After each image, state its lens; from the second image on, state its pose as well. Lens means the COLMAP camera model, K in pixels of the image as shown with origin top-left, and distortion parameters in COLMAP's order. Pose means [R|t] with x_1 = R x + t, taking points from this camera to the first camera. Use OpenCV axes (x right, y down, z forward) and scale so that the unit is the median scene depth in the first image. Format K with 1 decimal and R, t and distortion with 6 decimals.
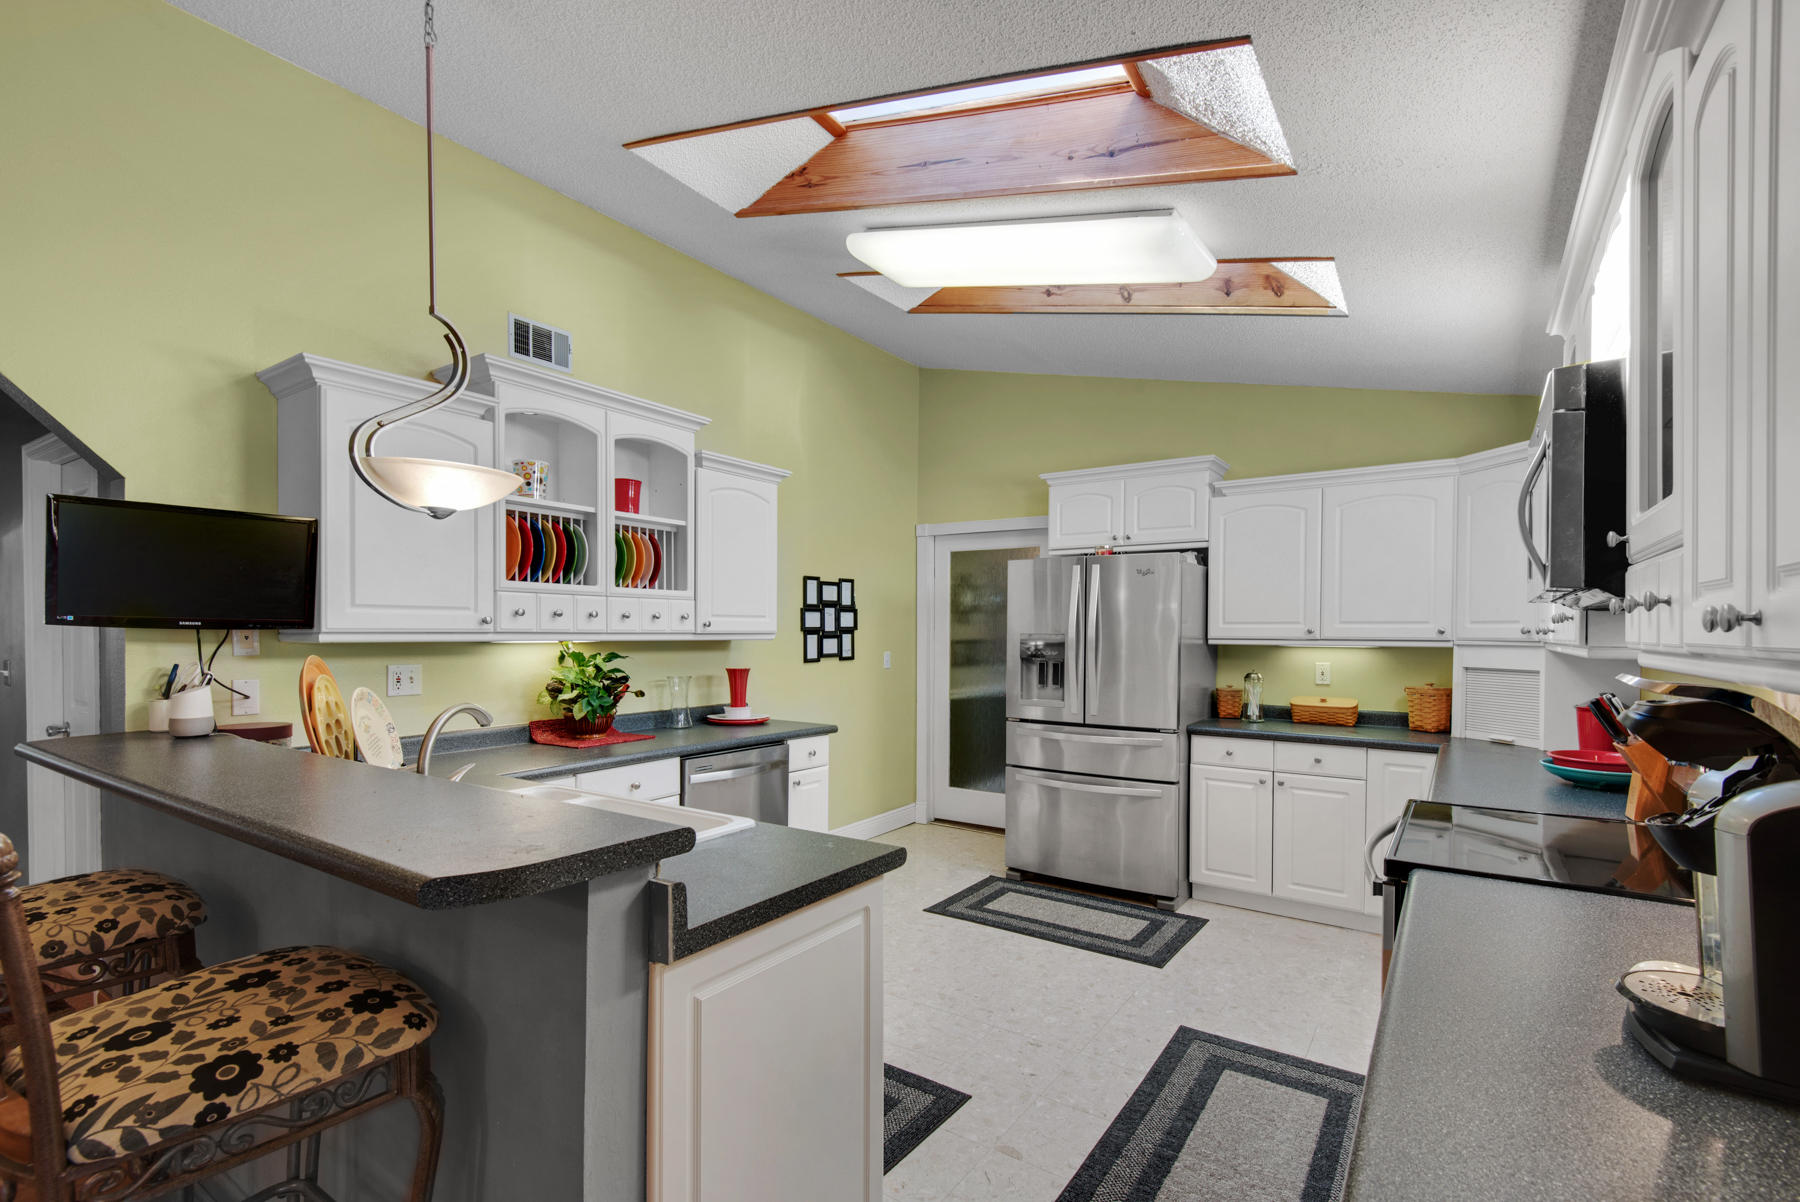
lens RADIAL K [[810.1, 0, 902.6], [0, 810.1, 632.5], [0, 0, 1]] dist [0.028141, -0.015261]
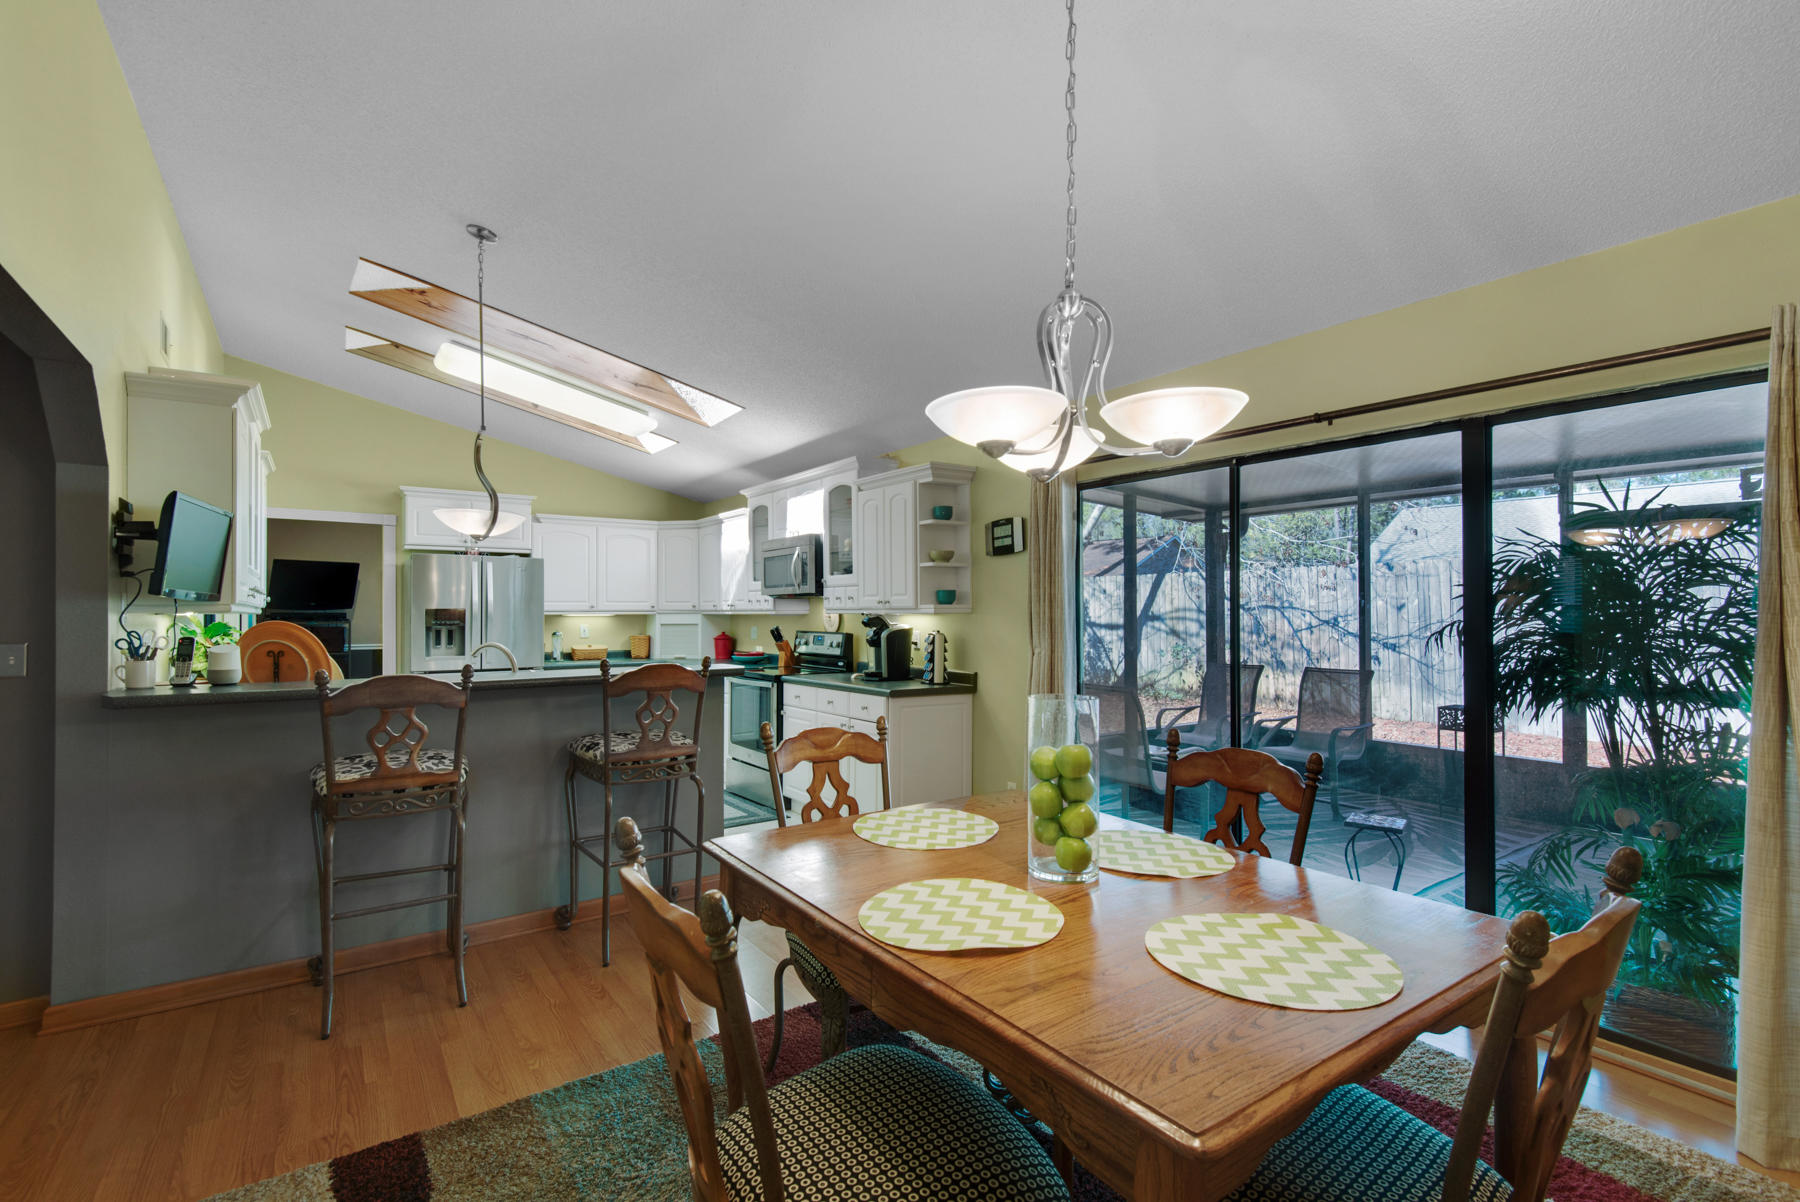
lens RADIAL K [[813.7, 0, 900.0], [0, 813.7, 601.0], [0, 0, 1]] dist [0.028015, -0.015373]
pose [[0.349969, 0.005567, 0.936745, -0.980561], [0.006495, 0.999944, -0.008369, 0.006172], [-0.936739, 0.009013, 0.349913, -0.260262]]
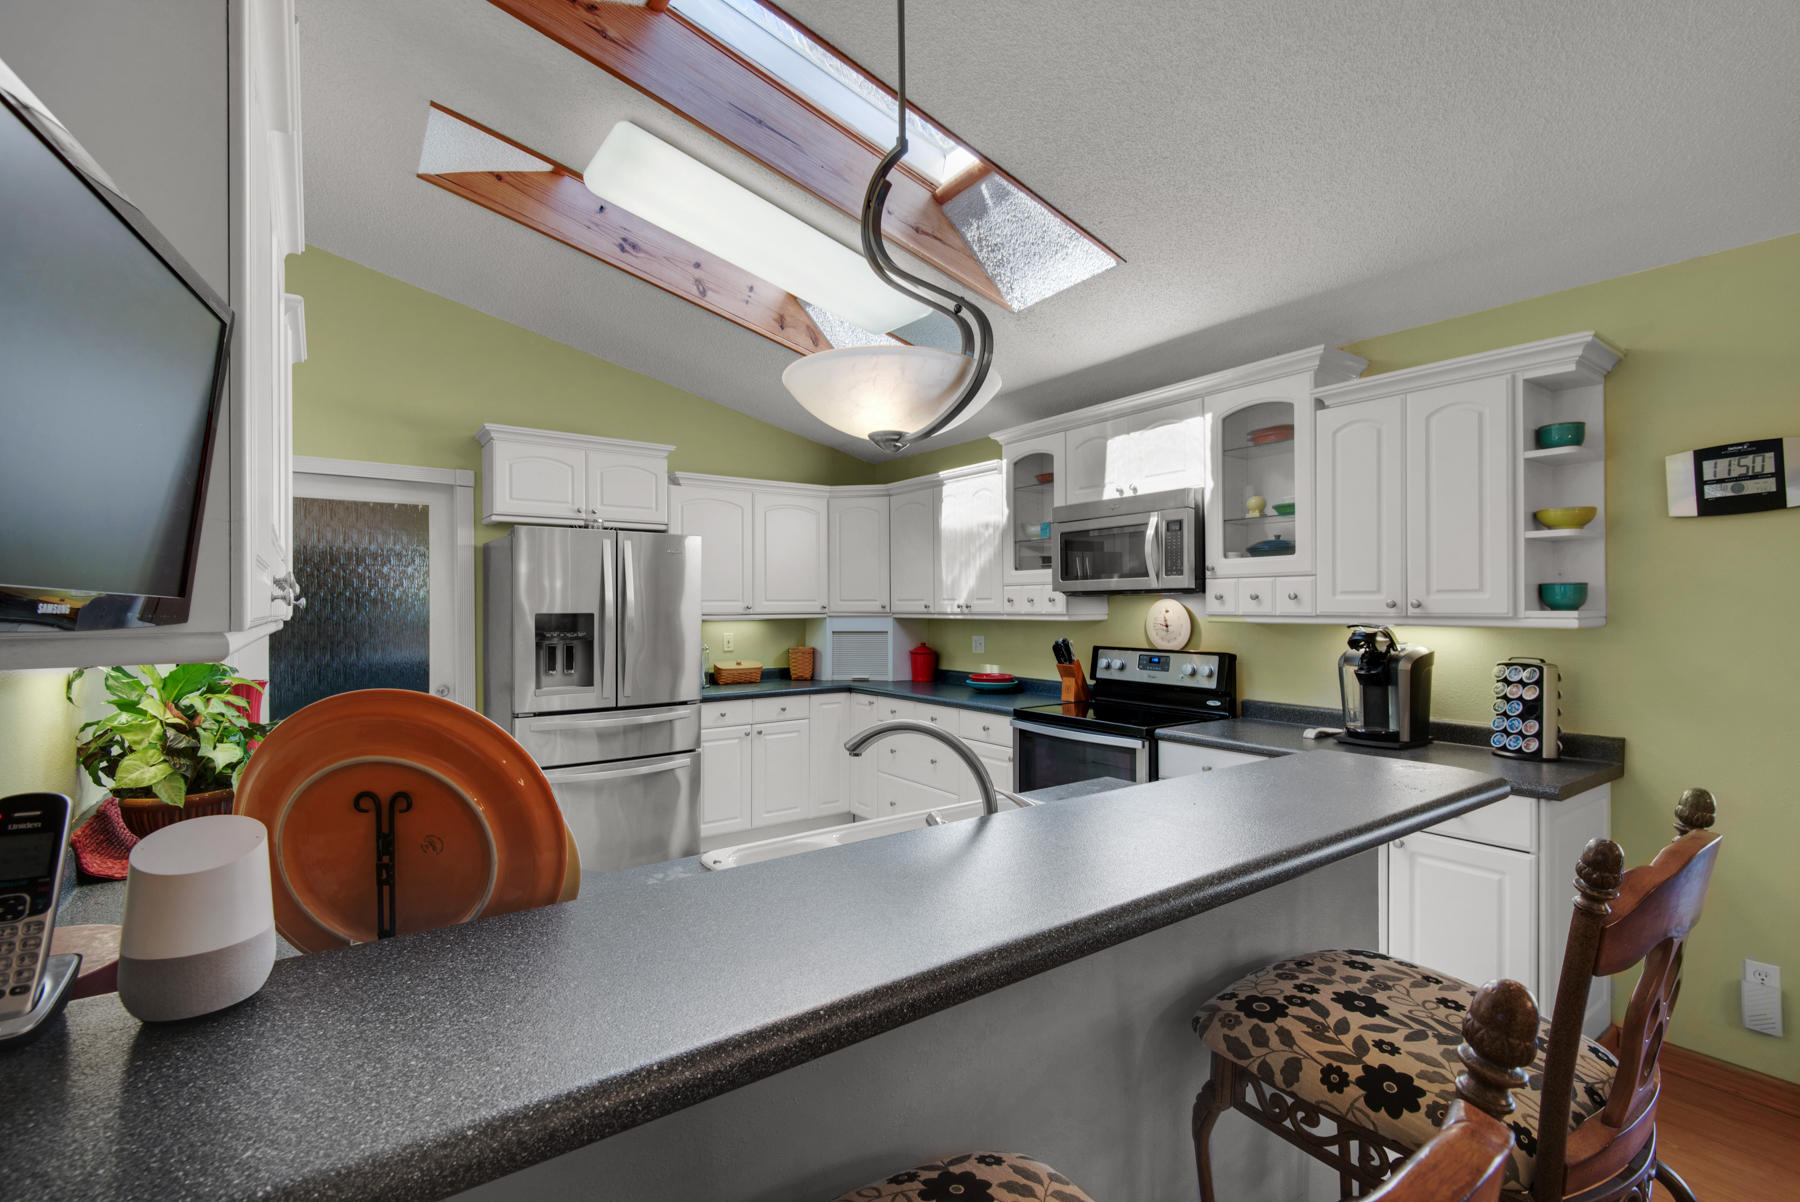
lens RADIAL K [[813.7, 0, 900.0], [0, 813.7, 601.0], [0, 0, 1]] dist [0.028015, -0.015373]
pose [[0.345294, -0.001843, 0.938493, -0.603474], [0.007179, 0.999974, -0.000677, -0.009115], [-0.938467, 0.006971, 0.345299, 0.383212]]
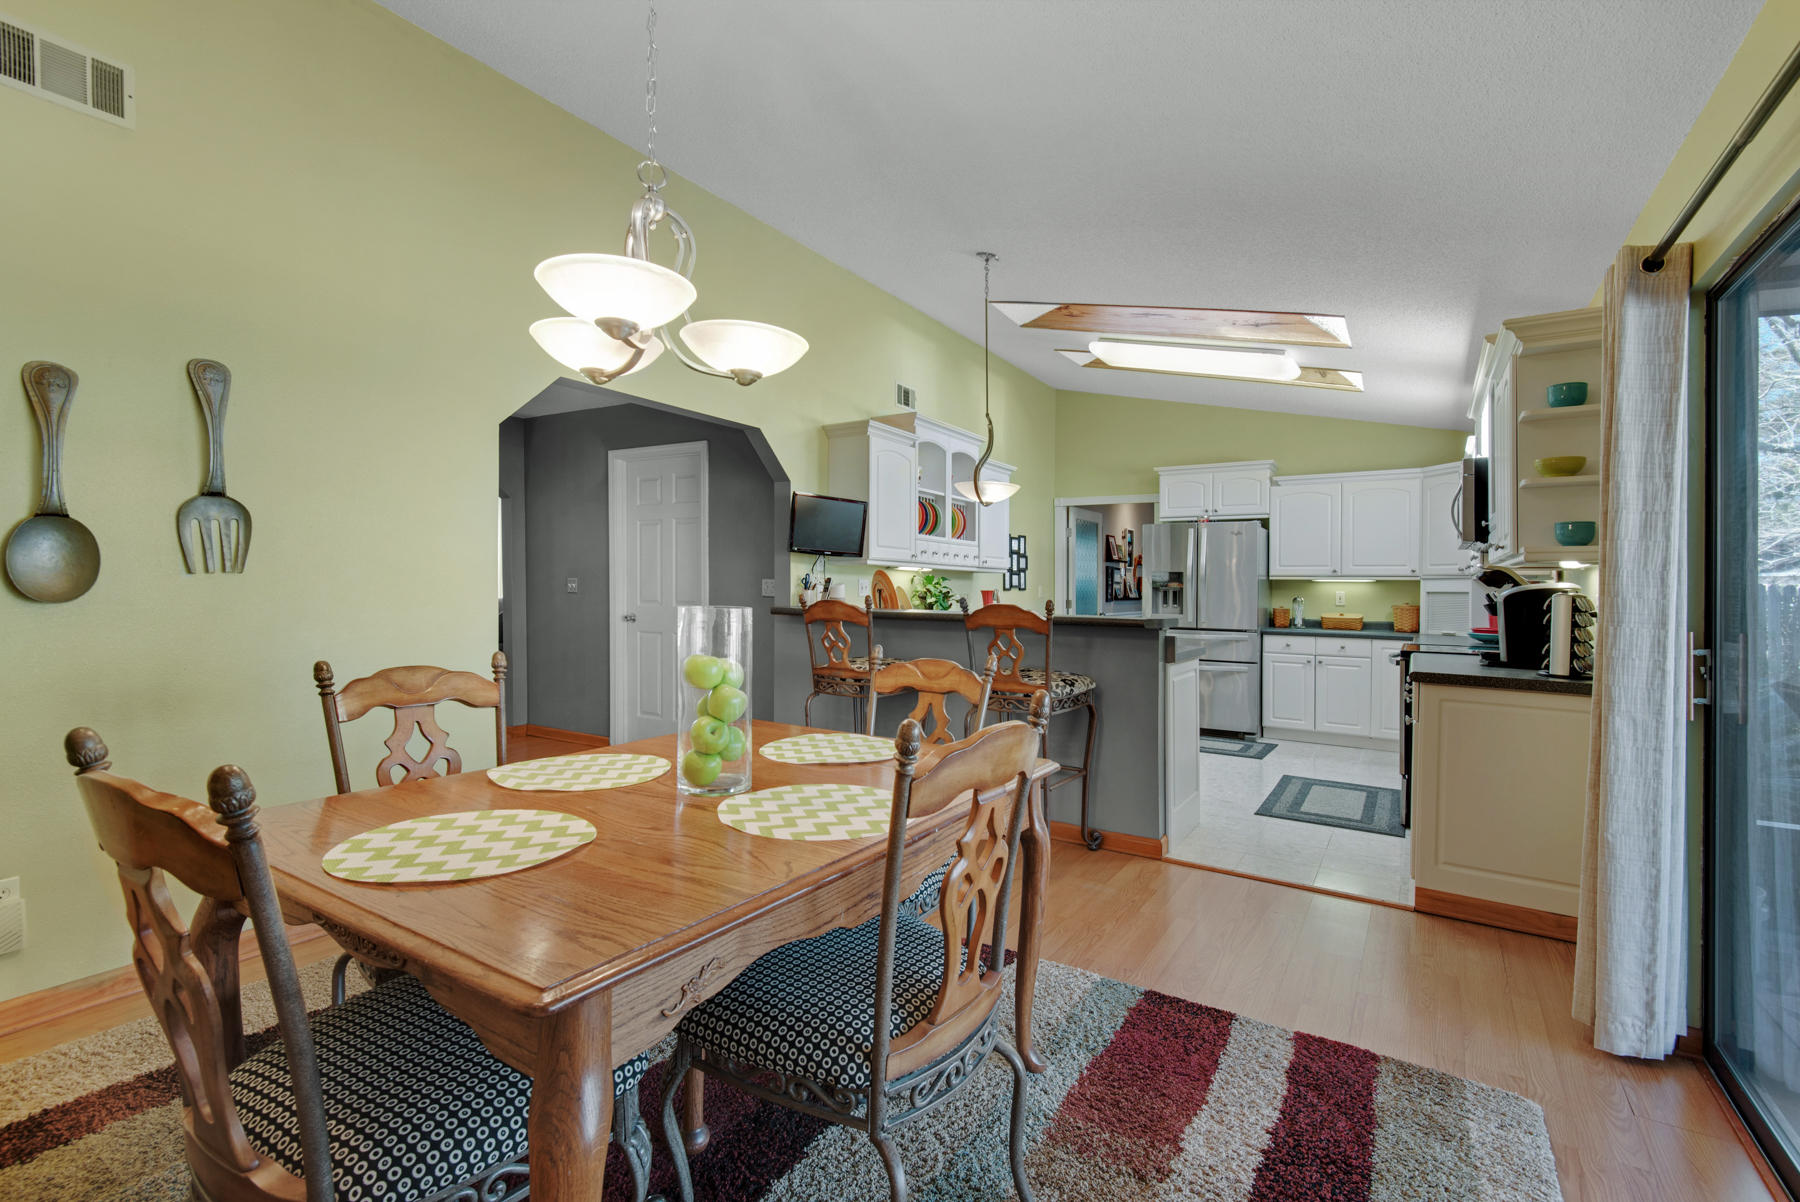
lens RADIAL K [[815.7, 0, 909.5], [0, 815.7, 570.4], [0, 0, 1]] dist [0.009827, -0.000047]
pose [[0.998926, 0.008871, 0.045479, -0.445498], [-0.007717, 0.999645, -0.025489, 0.048460], [-0.045689, 0.025111, 0.998640, -0.623132]]
